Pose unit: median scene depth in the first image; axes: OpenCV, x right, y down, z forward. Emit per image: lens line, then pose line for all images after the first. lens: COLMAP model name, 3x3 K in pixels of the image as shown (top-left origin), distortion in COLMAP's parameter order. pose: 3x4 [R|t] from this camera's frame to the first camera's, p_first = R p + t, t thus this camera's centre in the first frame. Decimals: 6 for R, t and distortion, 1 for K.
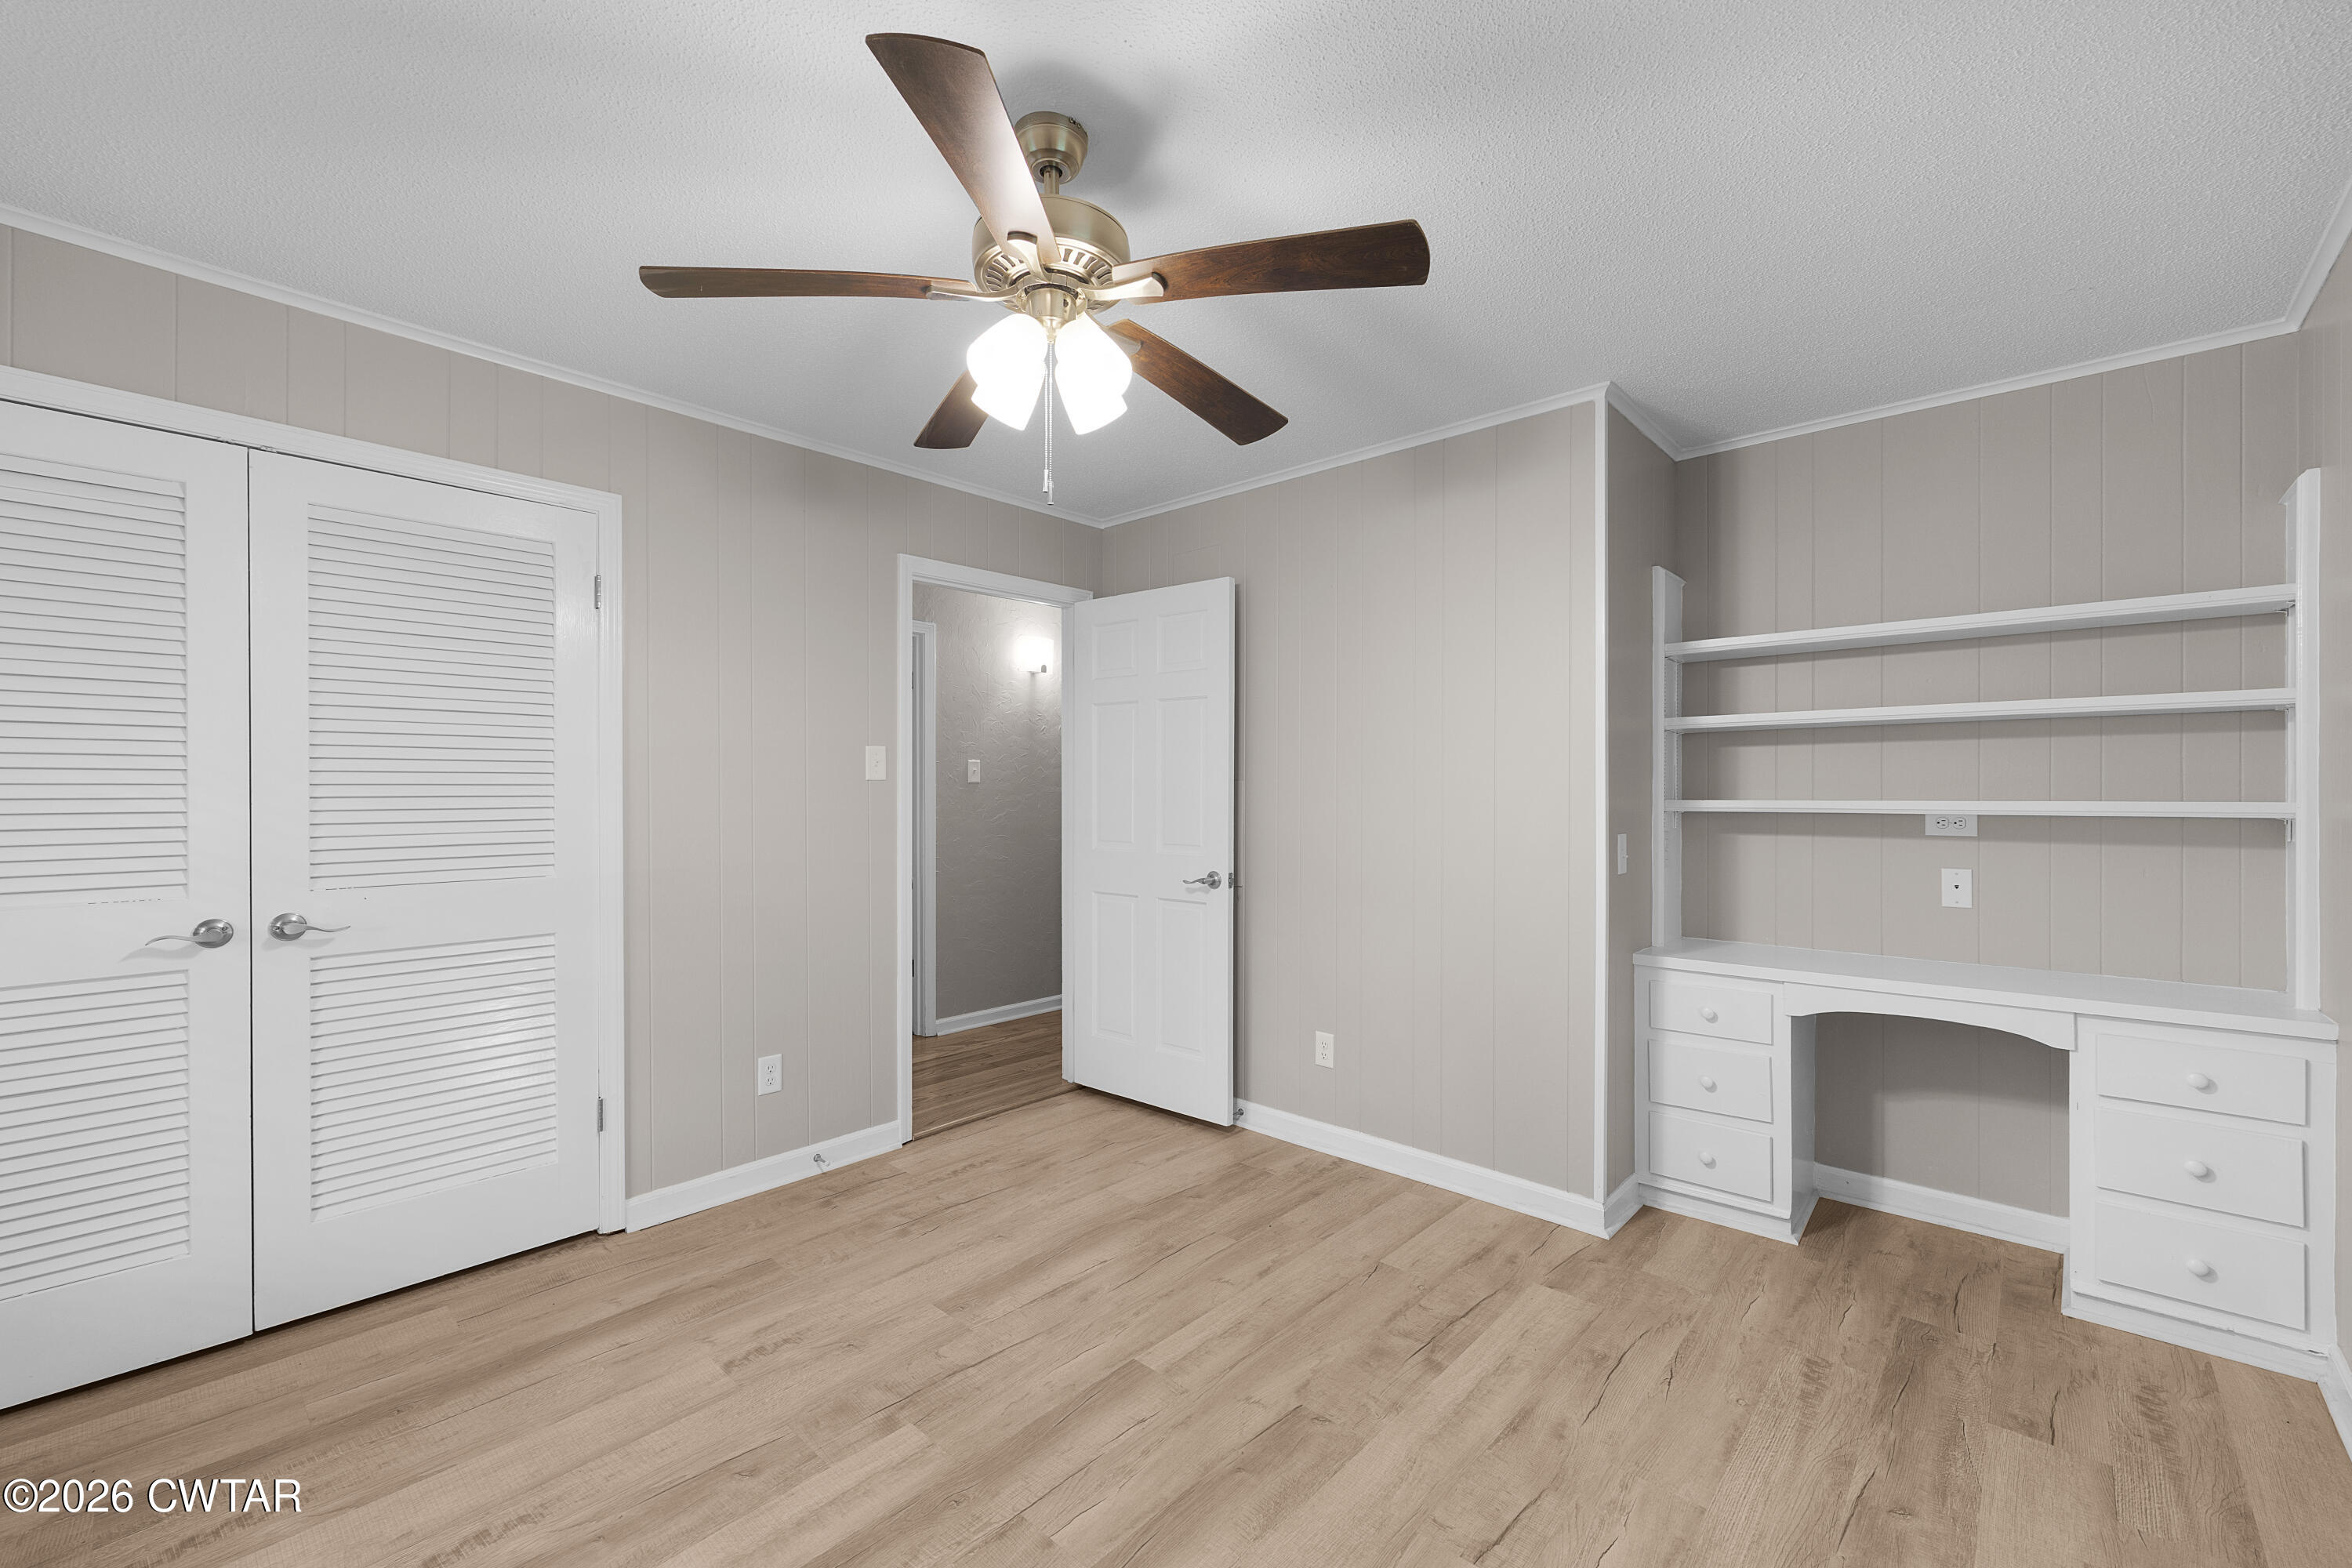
lens RADIAL K [[954.0, 0, 1188.4], [0, 954.0, 789.0], [0, 0, 1]] dist [0.000653, -0.000045]
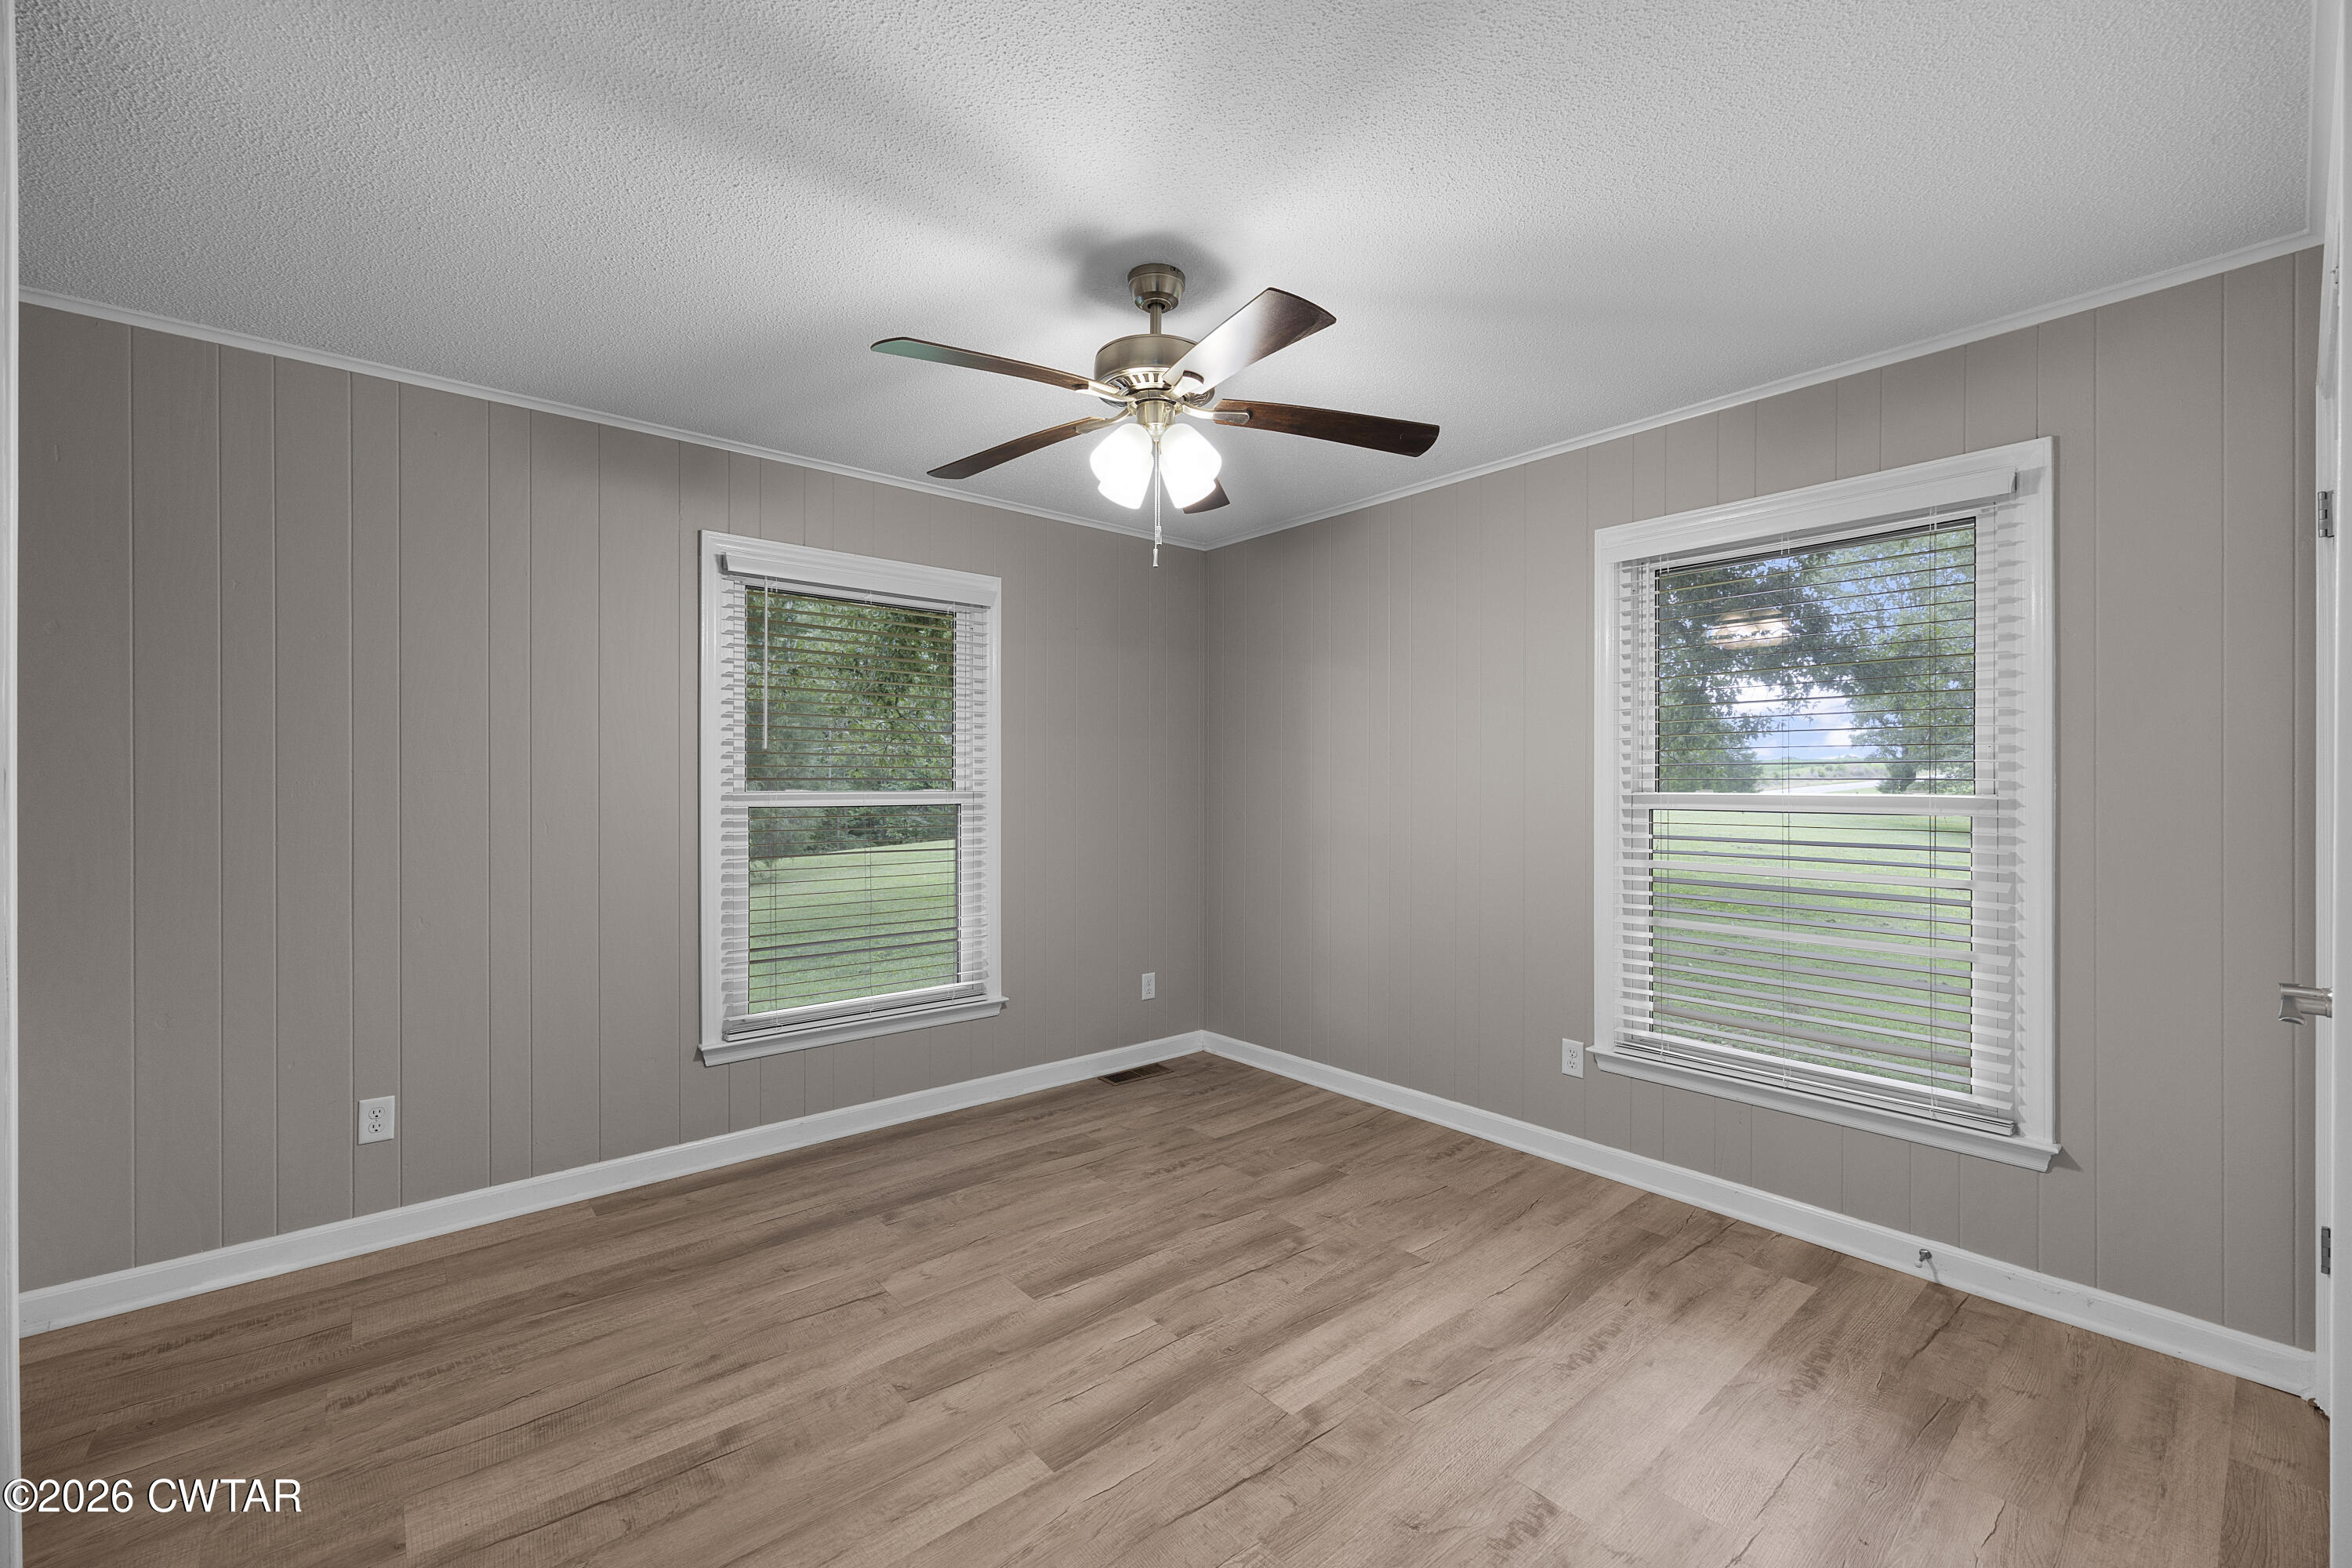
lens RADIAL K [[954.0, 0, 1188.4], [0, 954.0, 789.0], [0, 0, 1]] dist [0.000653, -0.000045]
pose [[-0.992067, 0.000910, 0.125709, -0.307556], [0.000991, 0.999999, 0.000581, -0.000624], [-0.125708, 0.000701, -0.992067, 1.999206]]
